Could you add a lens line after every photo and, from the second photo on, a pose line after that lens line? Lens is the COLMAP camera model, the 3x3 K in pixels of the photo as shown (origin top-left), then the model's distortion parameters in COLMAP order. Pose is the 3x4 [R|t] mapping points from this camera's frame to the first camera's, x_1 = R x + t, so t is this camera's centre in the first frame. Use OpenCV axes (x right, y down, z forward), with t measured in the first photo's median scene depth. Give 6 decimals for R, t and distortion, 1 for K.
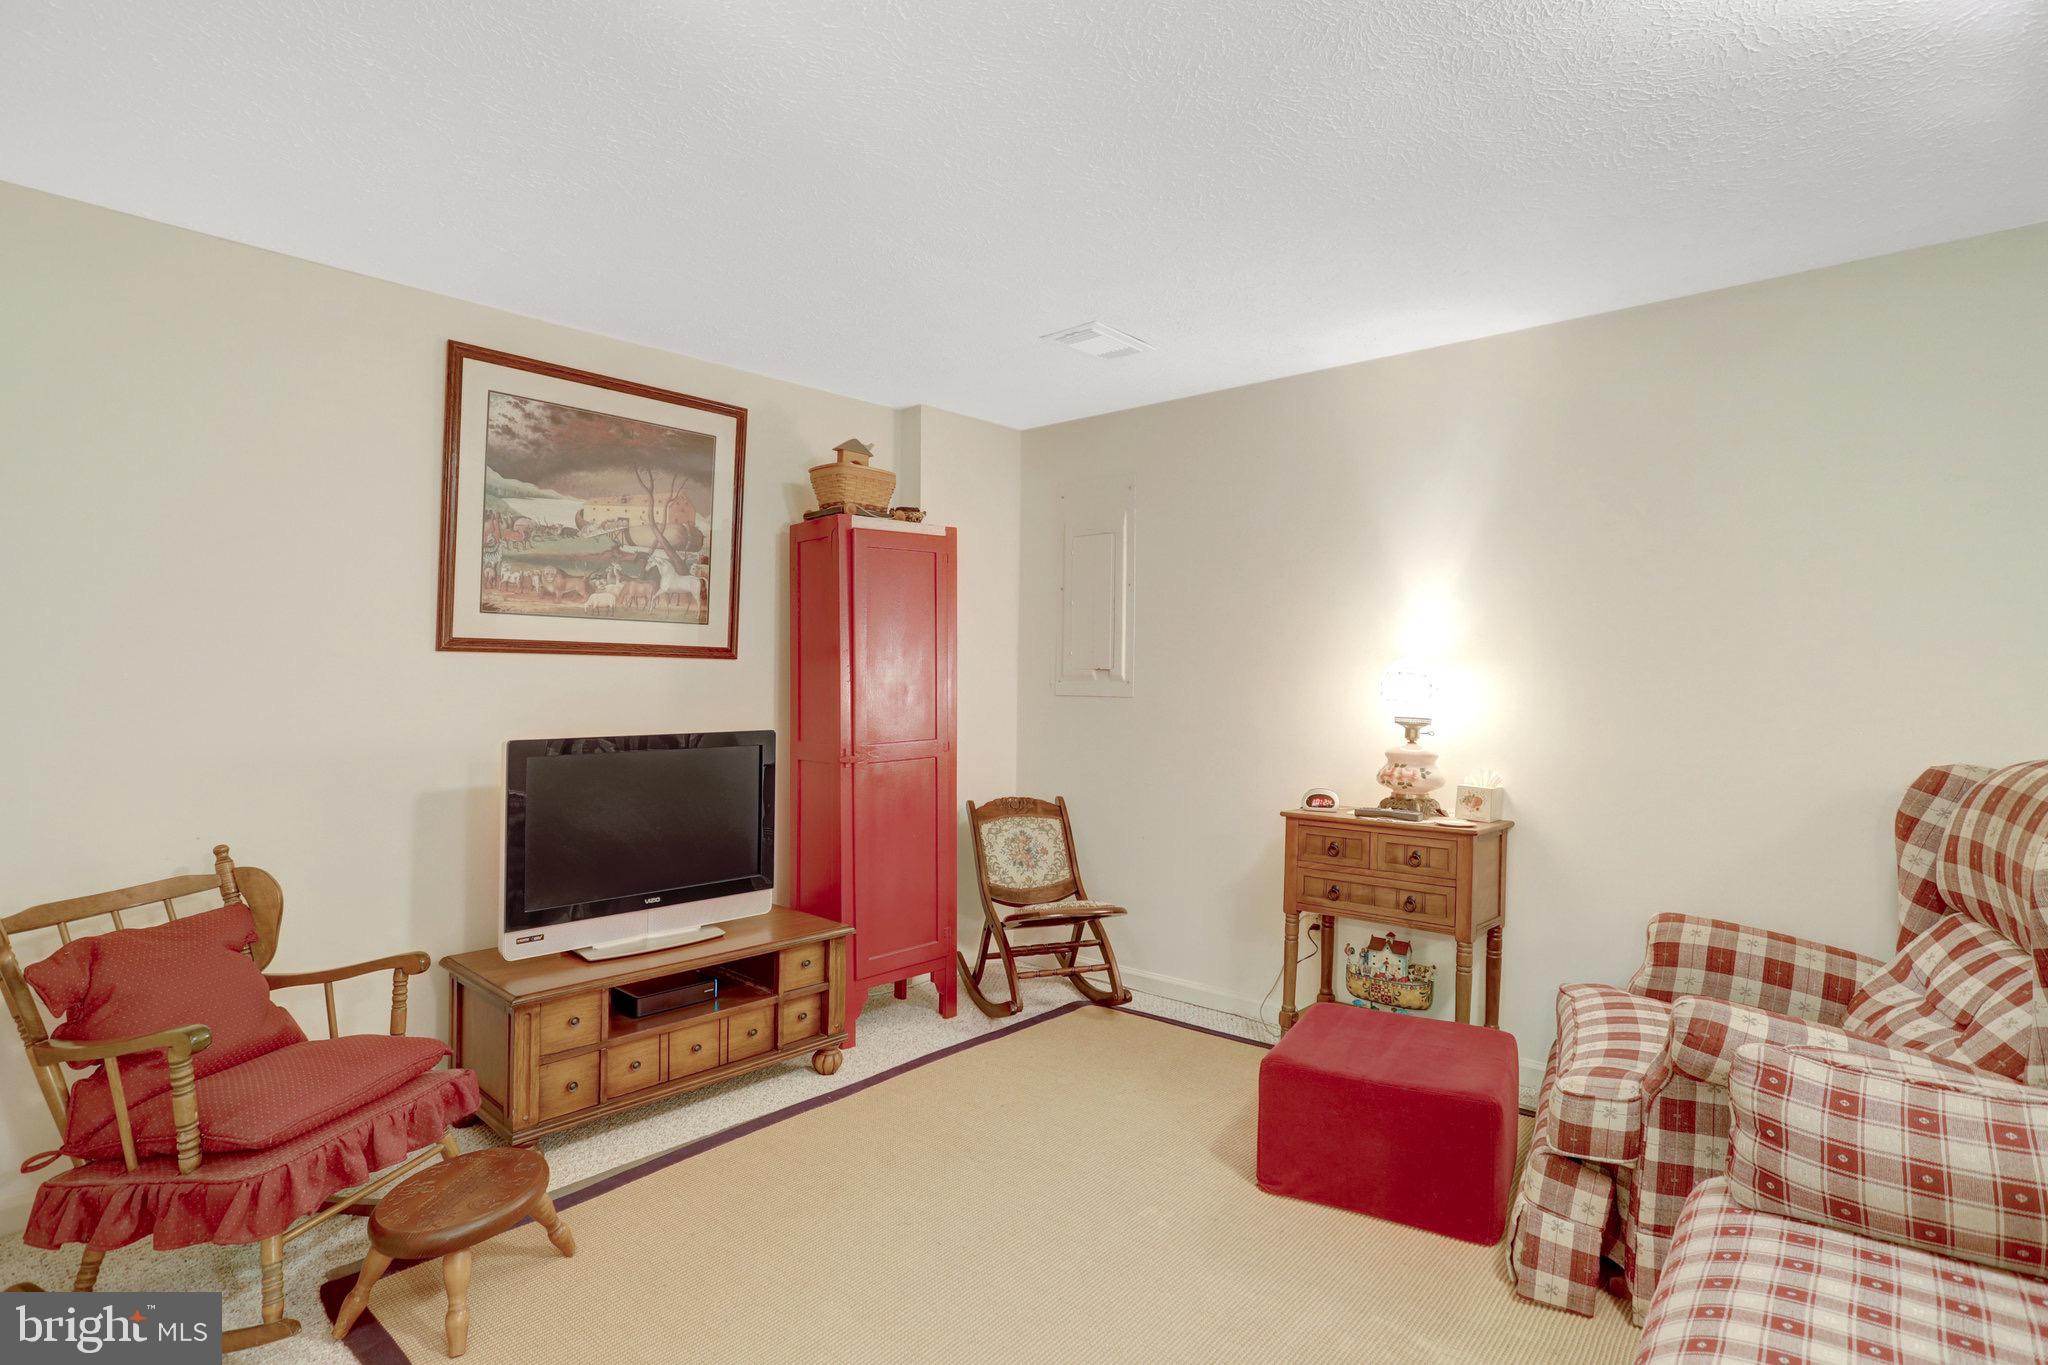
lens RADIAL K [[1005.5, 0, 1021.5], [0, 1005.5, 671.0], [0, 0, 1]] dist [-0.036204, 0.019300]
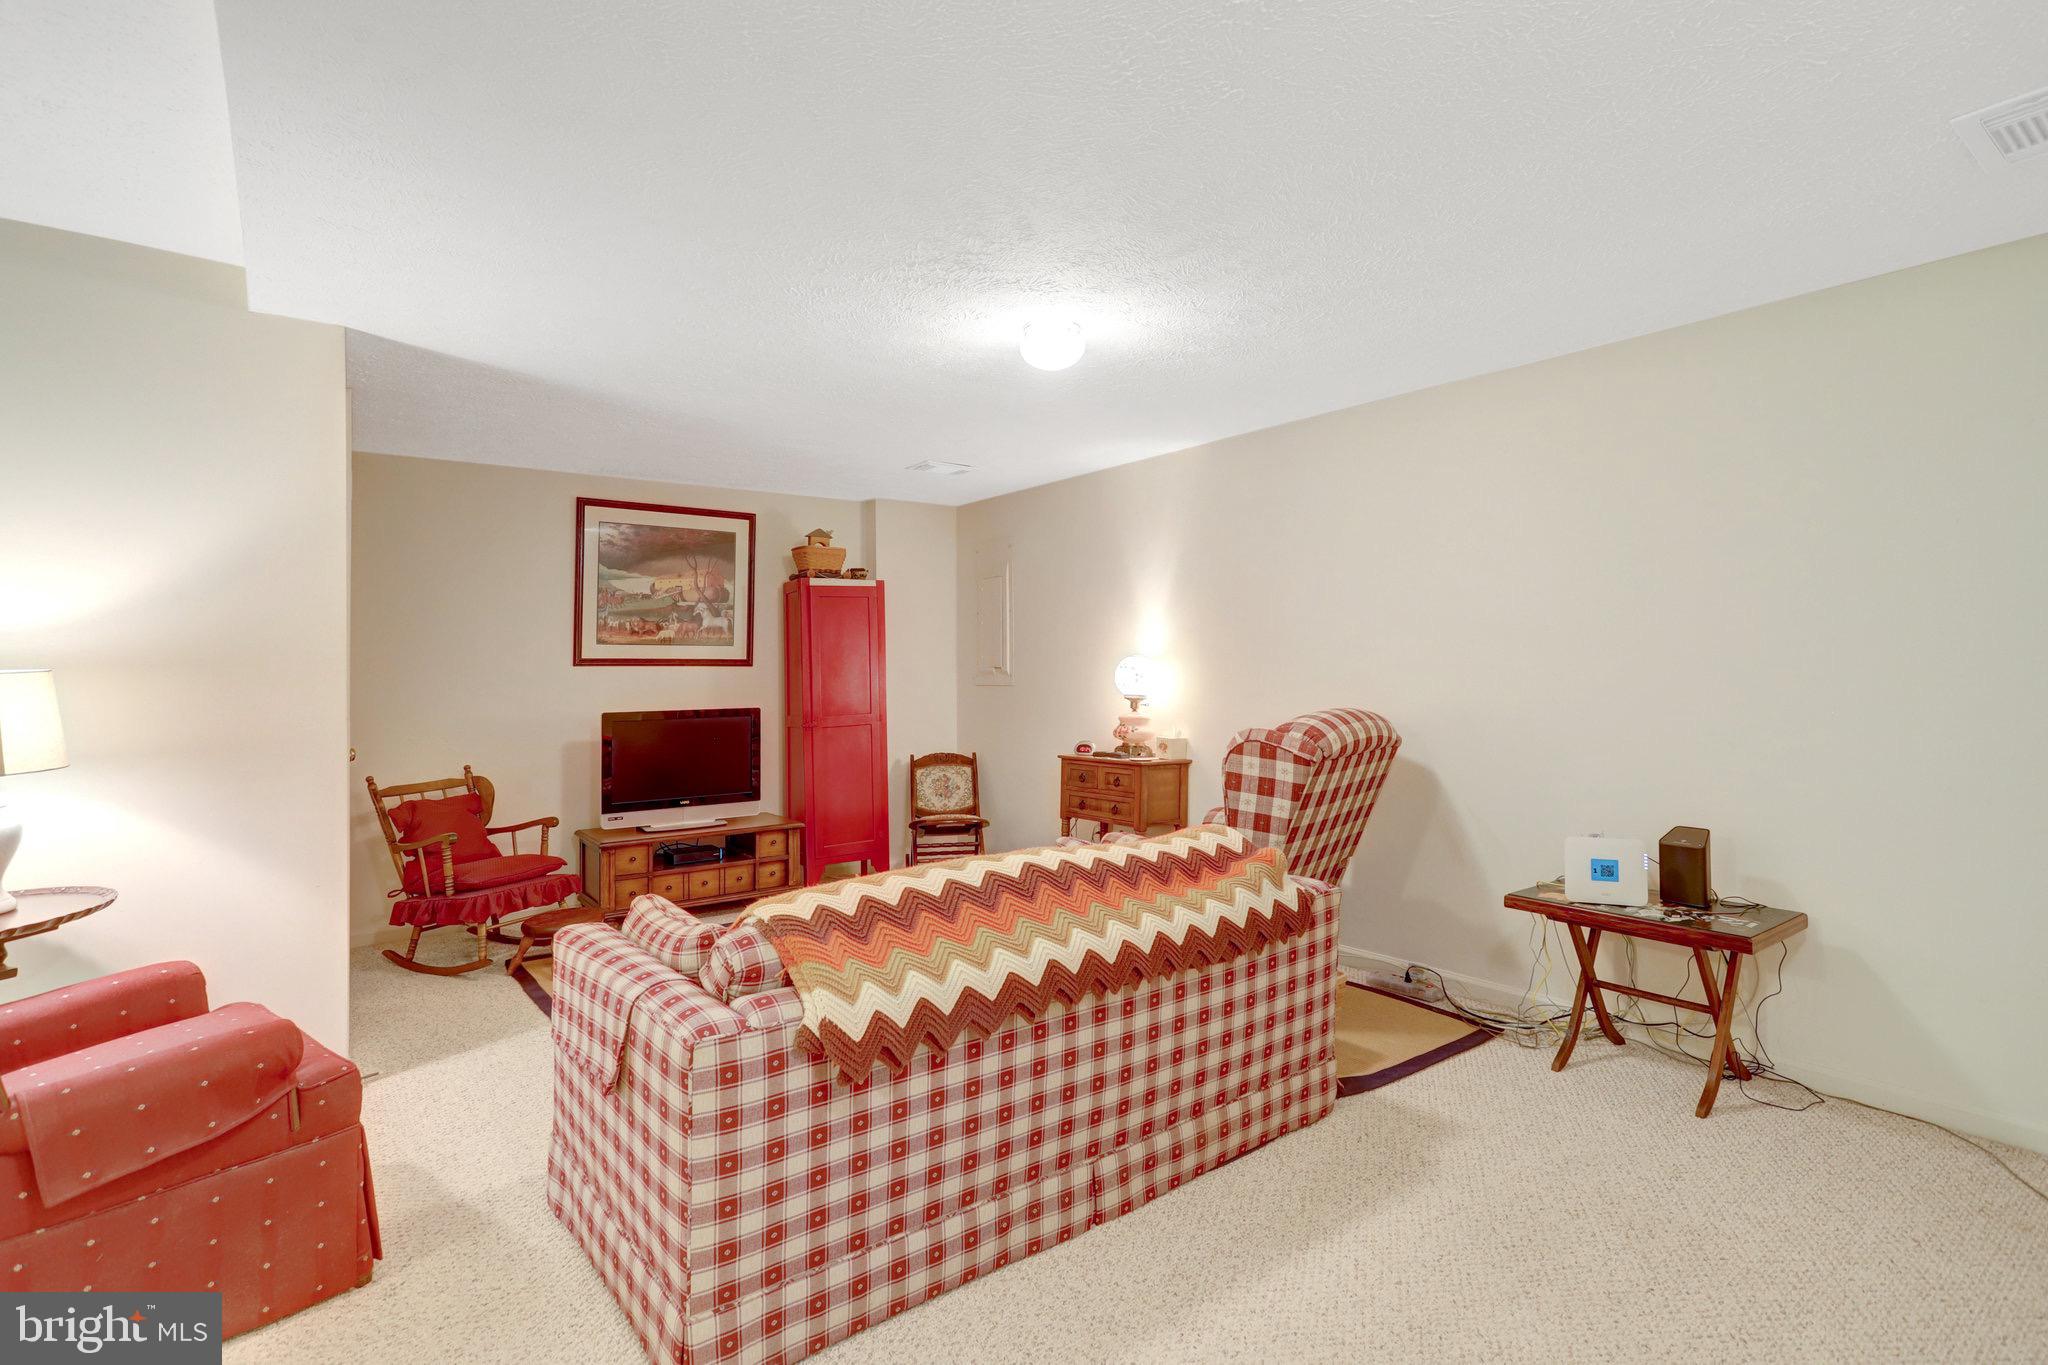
lens RADIAL K [[993.1, 0, 1025.2], [0, 993.1, 654.8], [0, 0, 1]] dist [0.000619, 0.000298]
pose [[0.979941, -0.022653, -0.197998, 0.547548], [0.020440, 0.999704, -0.013210, 0.000599], [0.198239, 0.008898, 0.980113, -0.585836]]
